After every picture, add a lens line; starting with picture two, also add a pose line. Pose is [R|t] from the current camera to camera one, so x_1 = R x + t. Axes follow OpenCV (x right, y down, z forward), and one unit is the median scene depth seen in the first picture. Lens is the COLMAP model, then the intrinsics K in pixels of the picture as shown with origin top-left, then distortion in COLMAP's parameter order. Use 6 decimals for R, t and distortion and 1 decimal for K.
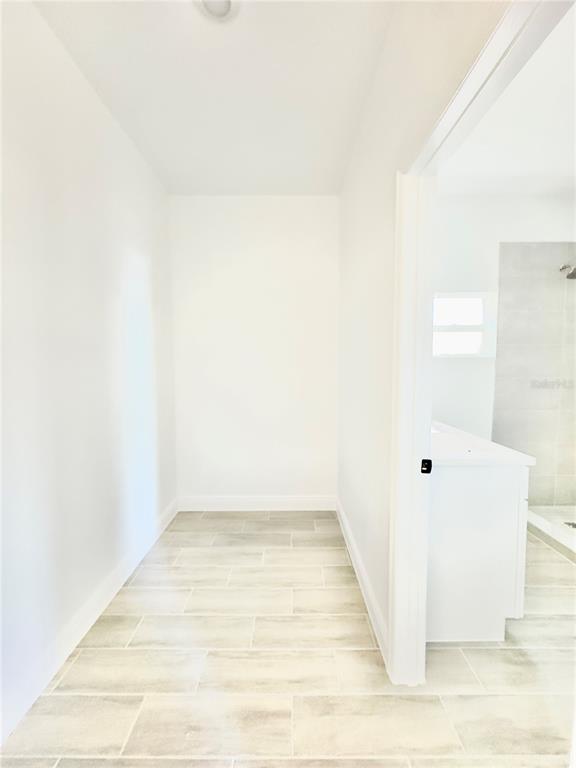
lens RADIAL K [[308.5, 0, 288.0], [0, 308.5, 384.0], [0, 0, 1]] dist [0.001909, 0.000229]
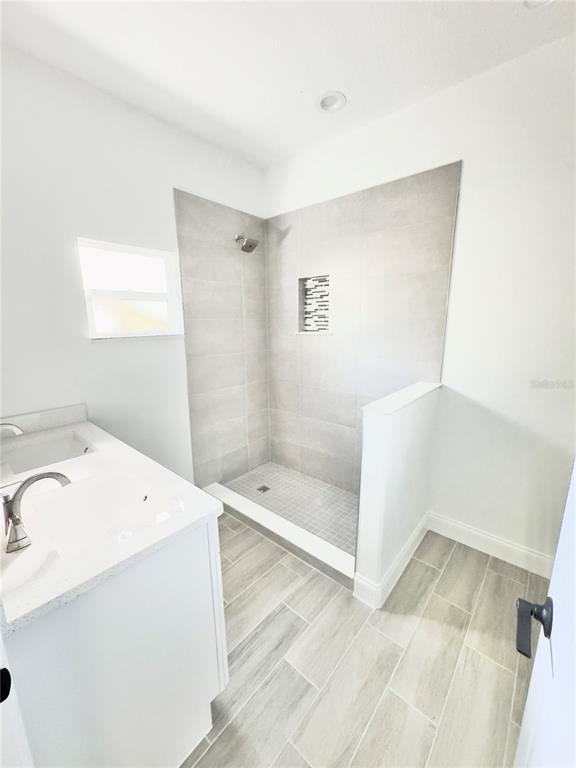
lens RADIAL K [[308.5, 0, 288.0], [0, 308.5, 384.0], [0, 0, 1]] dist [0.001909, 0.000229]
pose [[0.655045, -0.151994, 0.740145, 0.217881], [0.054277, 0.986493, 0.154547, -0.069408], [-0.753638, -0.061062, 0.654447, 0.231192]]
